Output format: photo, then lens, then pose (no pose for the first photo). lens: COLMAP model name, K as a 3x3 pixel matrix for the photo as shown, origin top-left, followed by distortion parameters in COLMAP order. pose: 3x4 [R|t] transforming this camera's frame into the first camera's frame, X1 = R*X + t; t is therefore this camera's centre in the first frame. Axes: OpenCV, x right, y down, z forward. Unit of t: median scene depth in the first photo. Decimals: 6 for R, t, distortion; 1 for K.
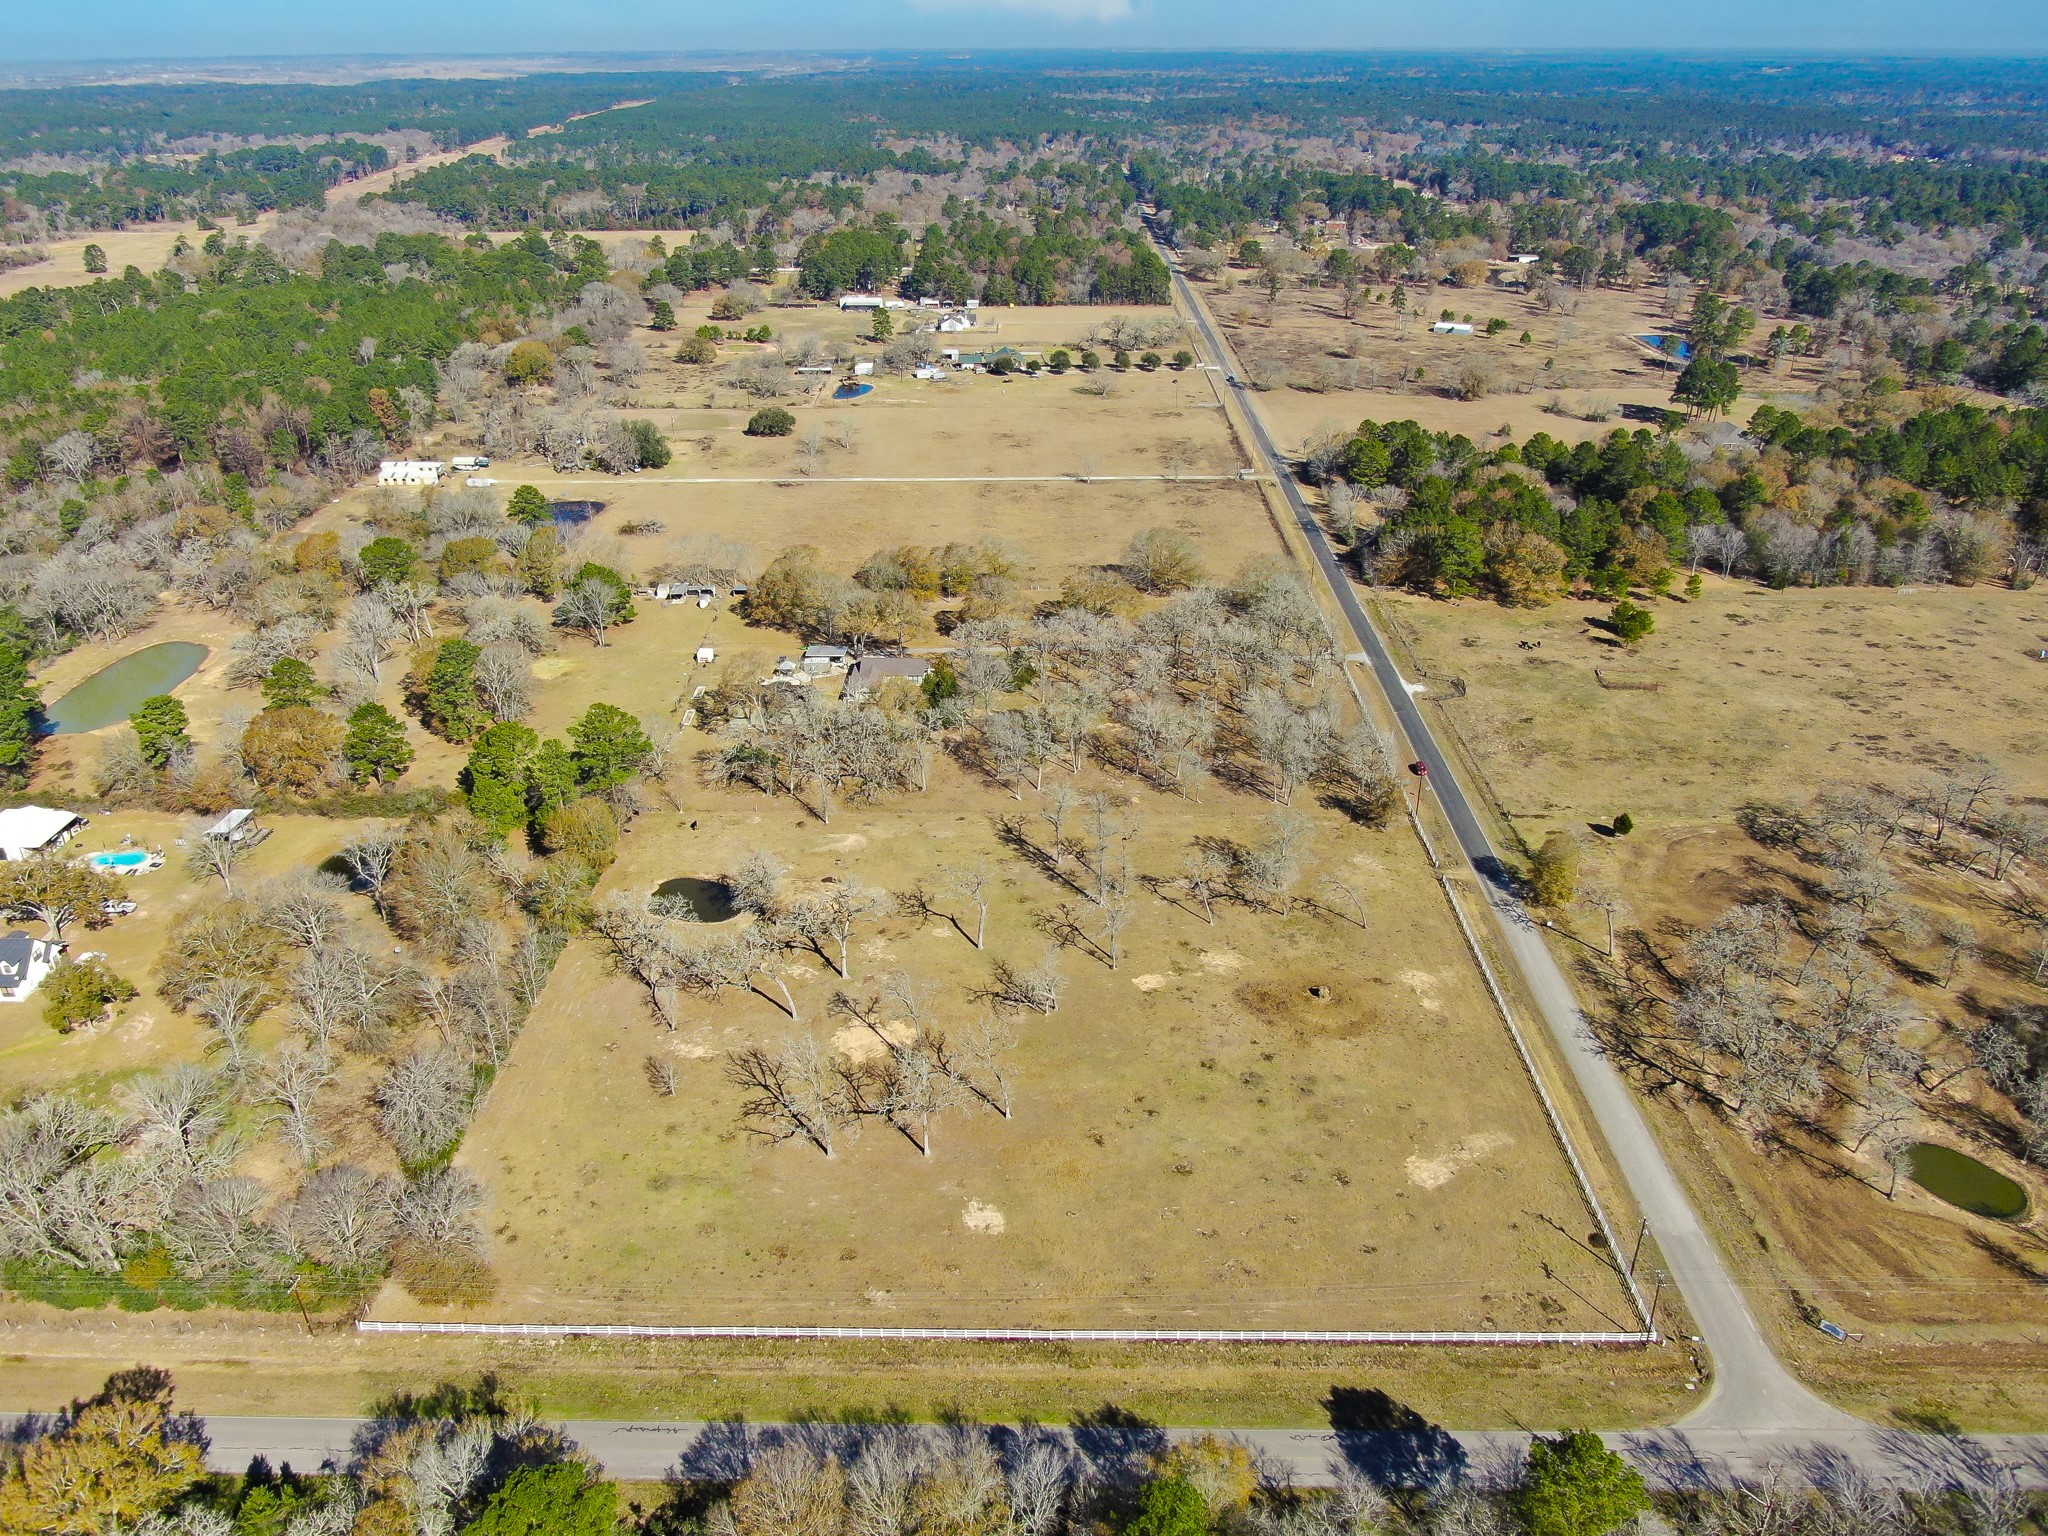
lens RADIAL K [[1473.0, 0, 1021.9], [0, 1473.0, 770.8], [0, 0, 1]] dist [-0.015420, 0.008296]
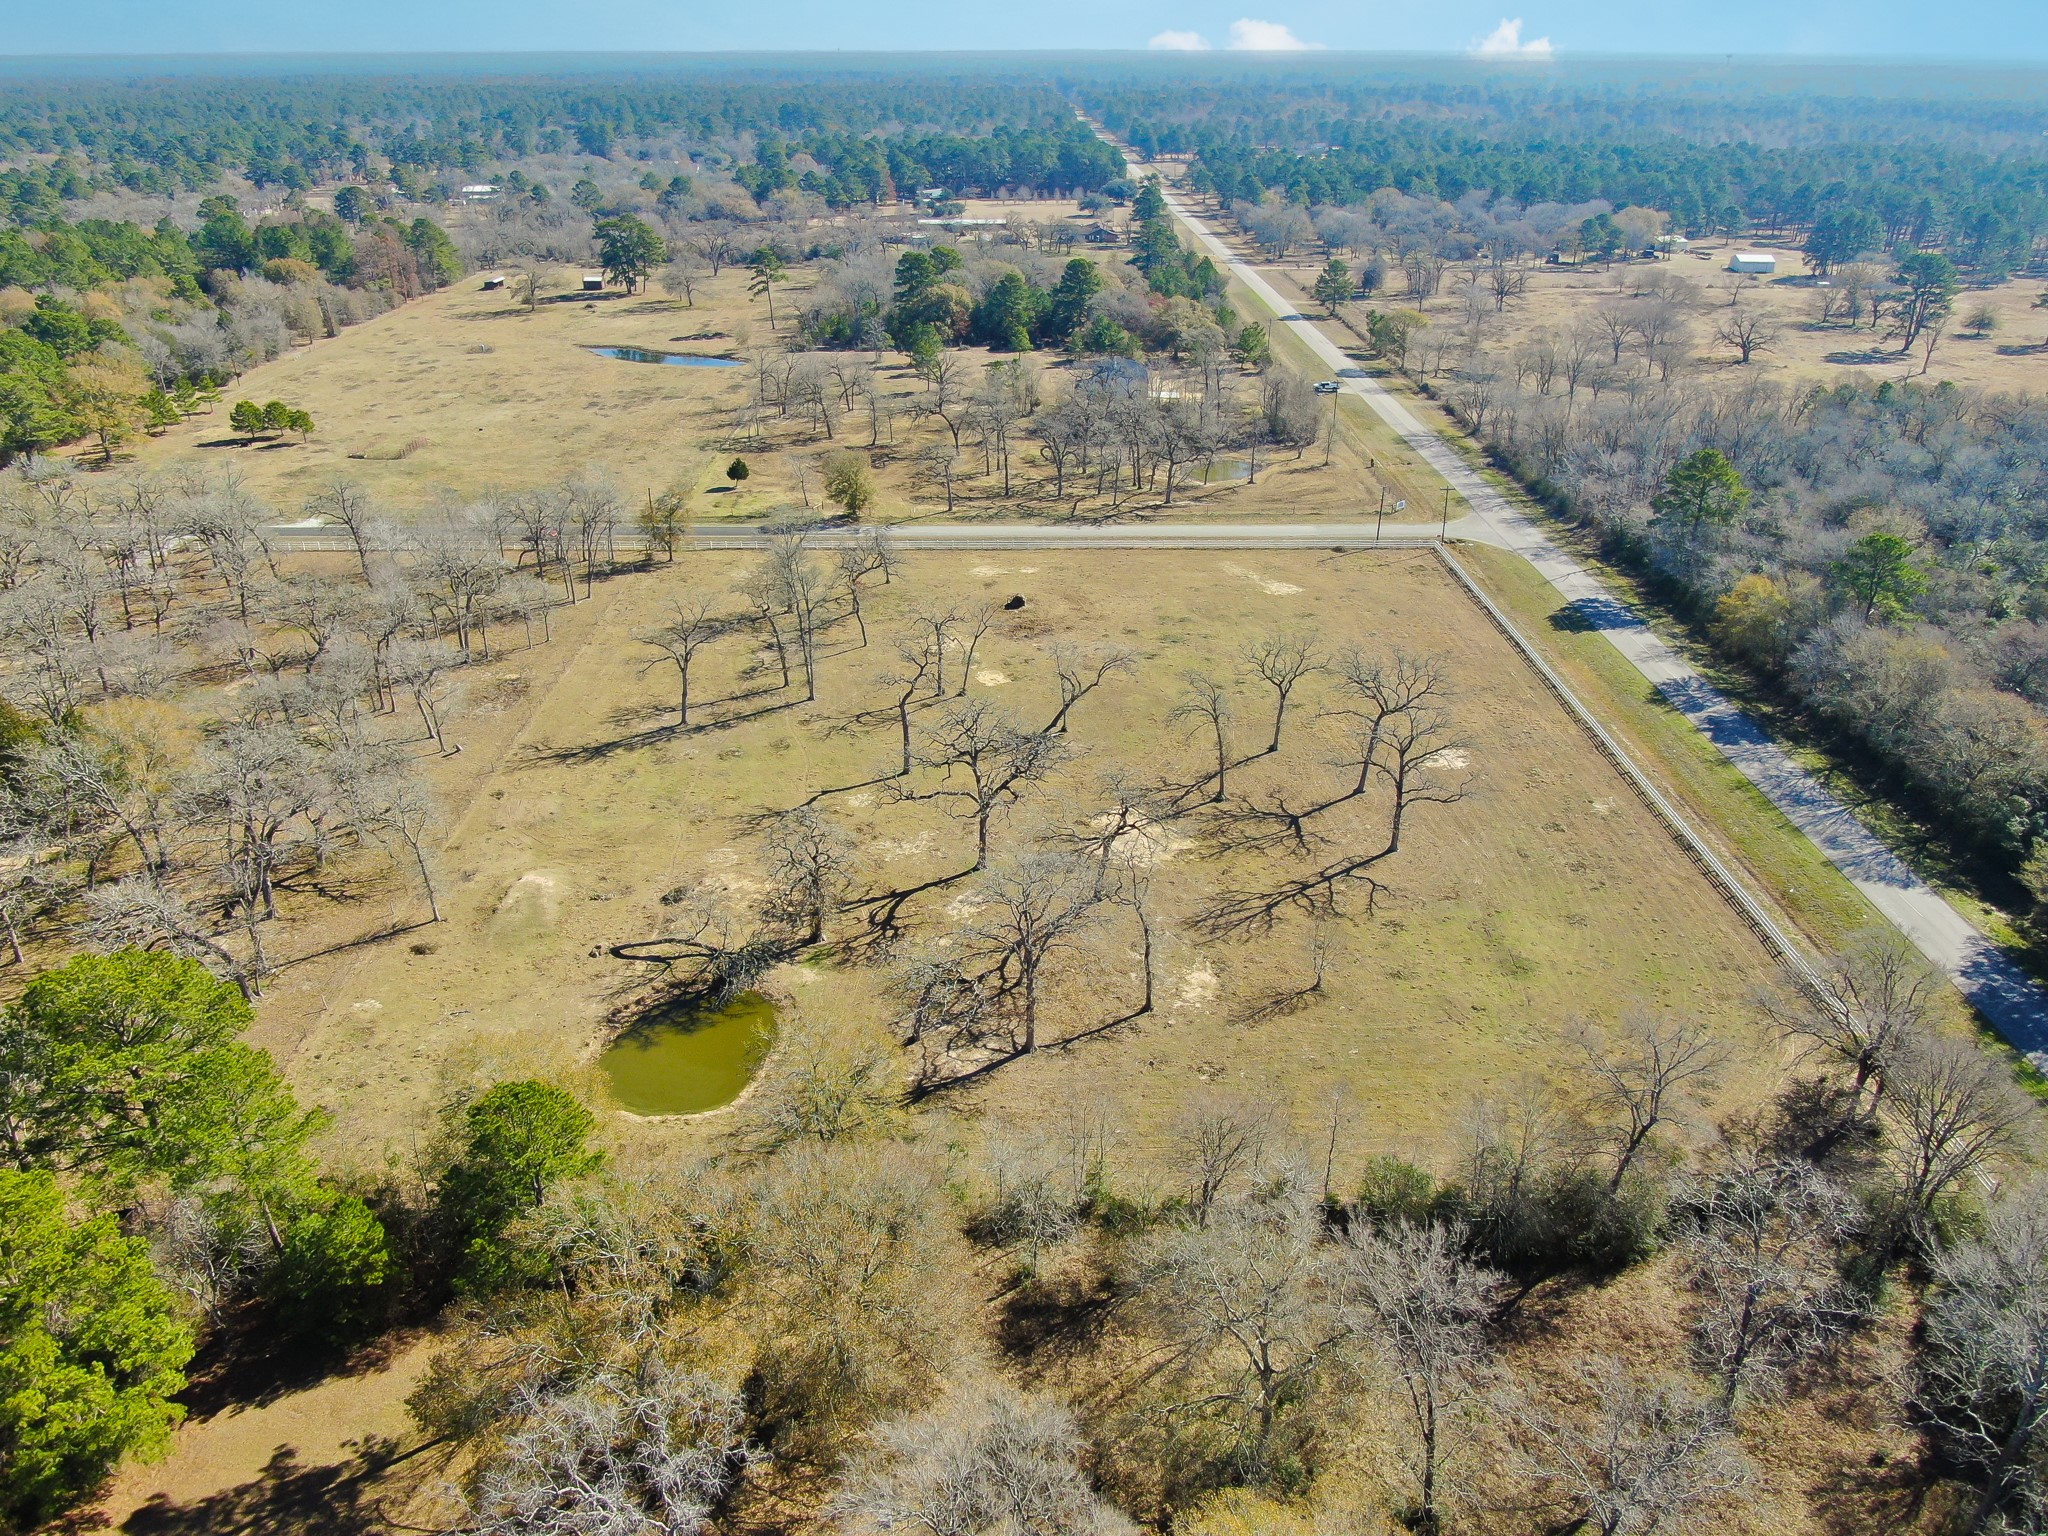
lens RADIAL K [[1473.0, 0, 1026.5], [0, 1473.0, 760.9], [0, 0, 1]] dist [-0.015420, 0.008296]
pose [[-0.029045, -0.434762, 0.900077, -0.678037], [0.447962, 0.799309, 0.400544, -0.139358], [-0.893581, 0.414833, 0.171541, 0.880470]]
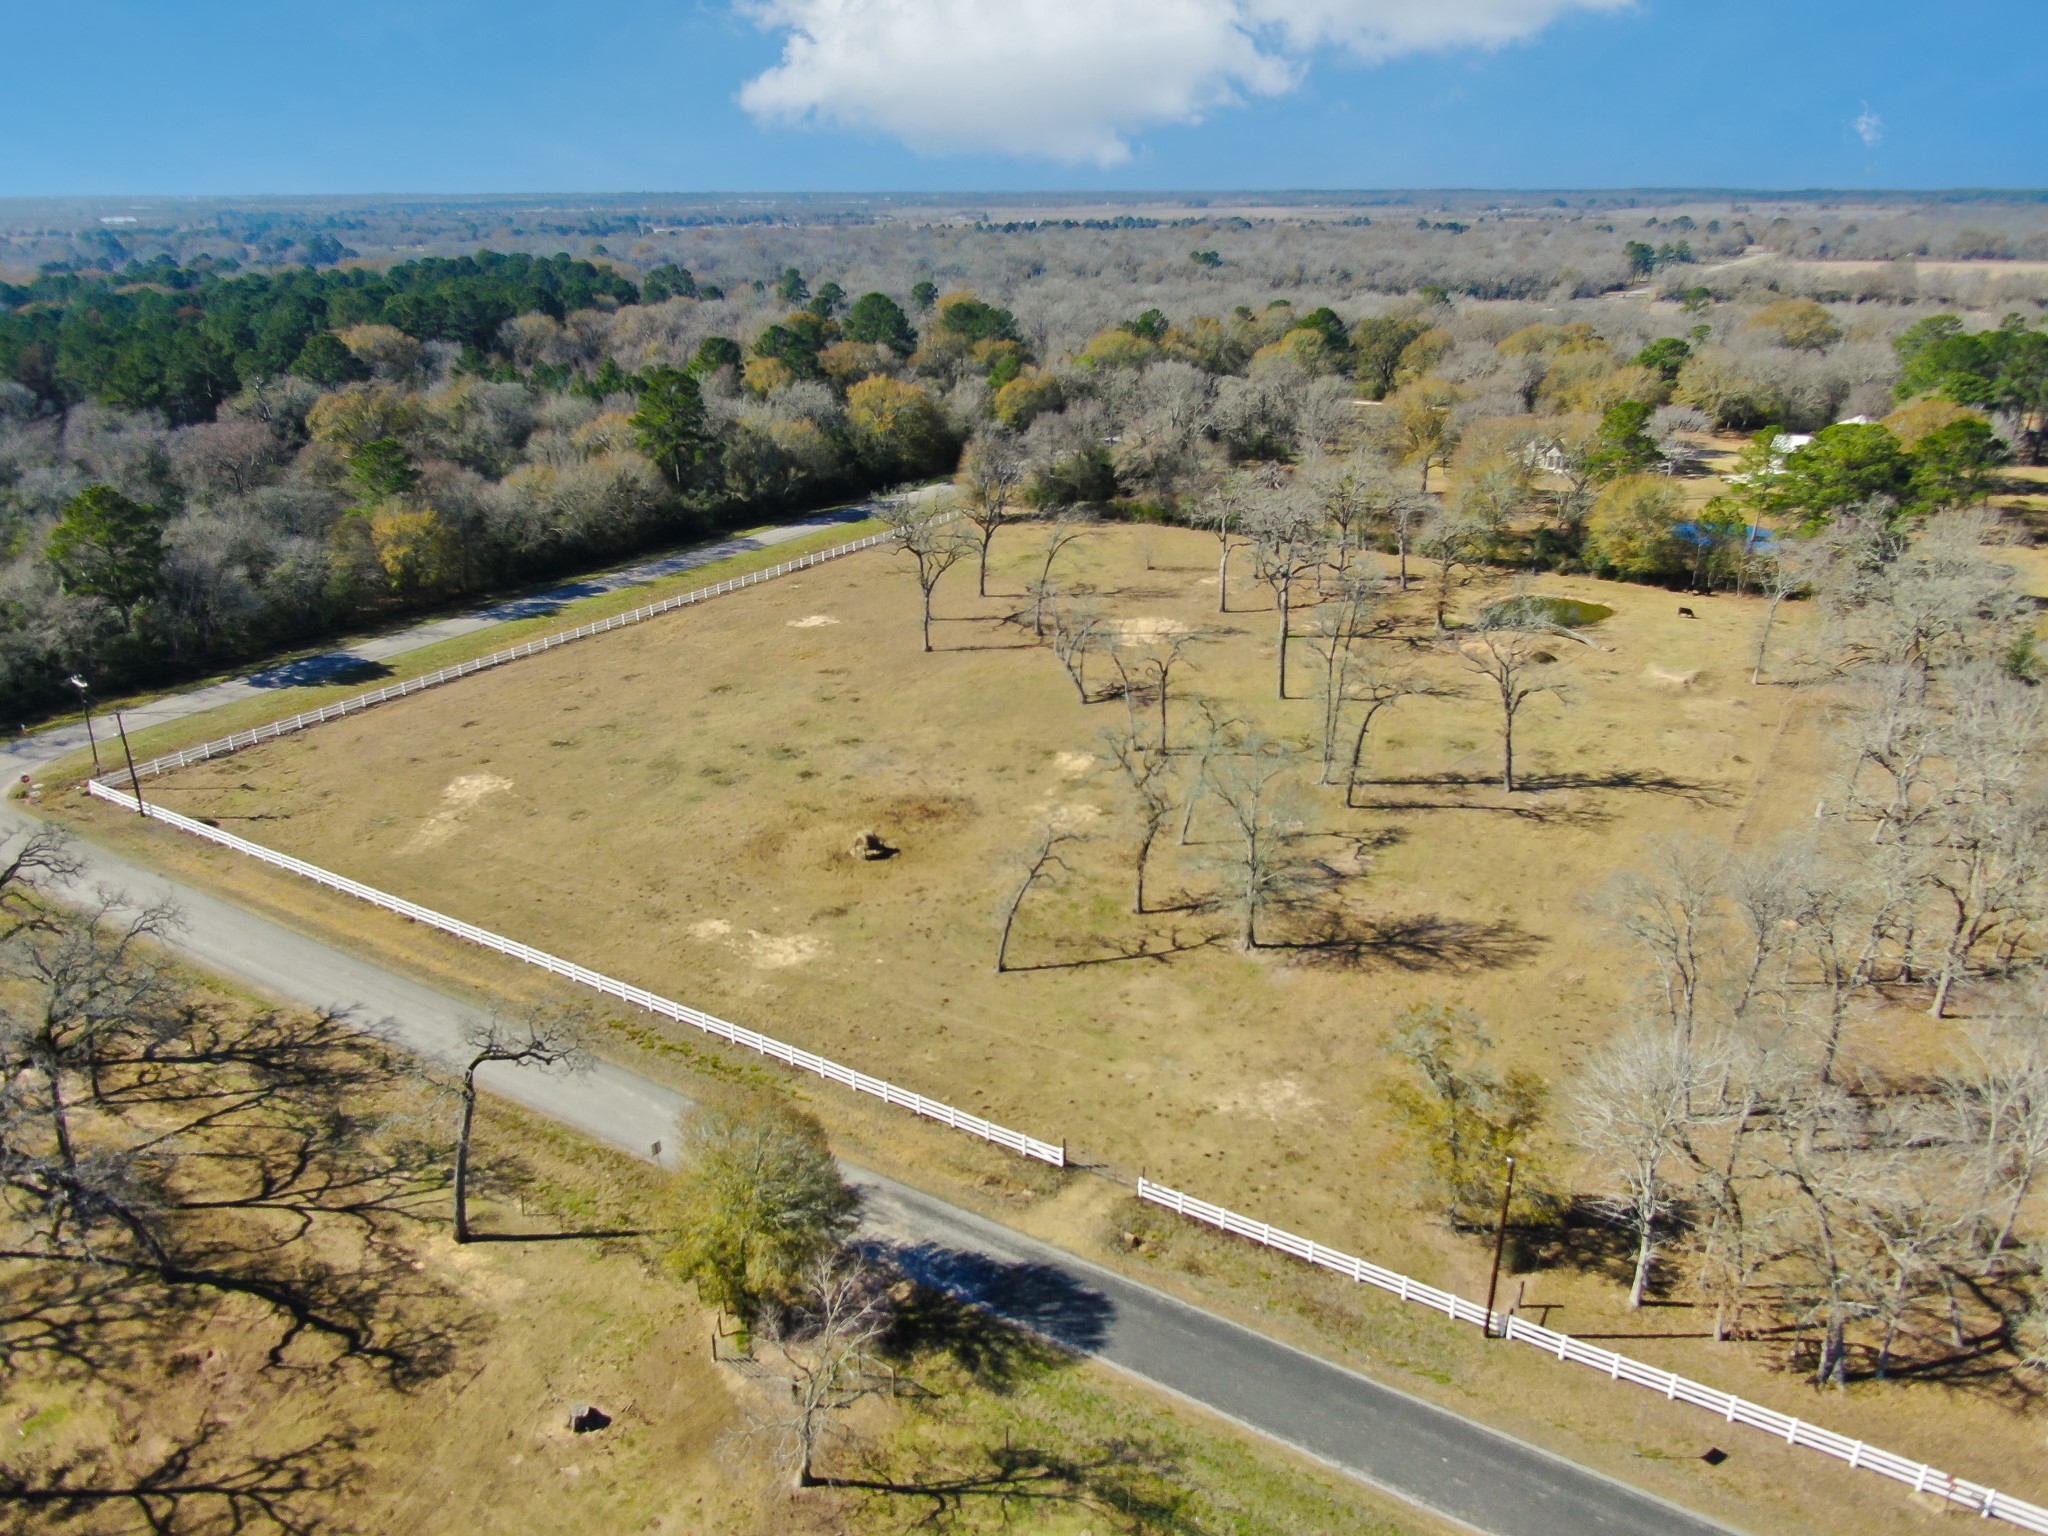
lens RADIAL K [[1473.0, 0, 1028.1], [0, 1473.0, 771.2], [0, 0, 1]] dist [-0.015420, 0.008296]
pose [[-0.522189, 0.319552, -0.790699, 0.580676], [-0.376737, 0.745346, 0.550026, -0.178139], [0.765106, 0.585103, -0.268825, 1.171937]]
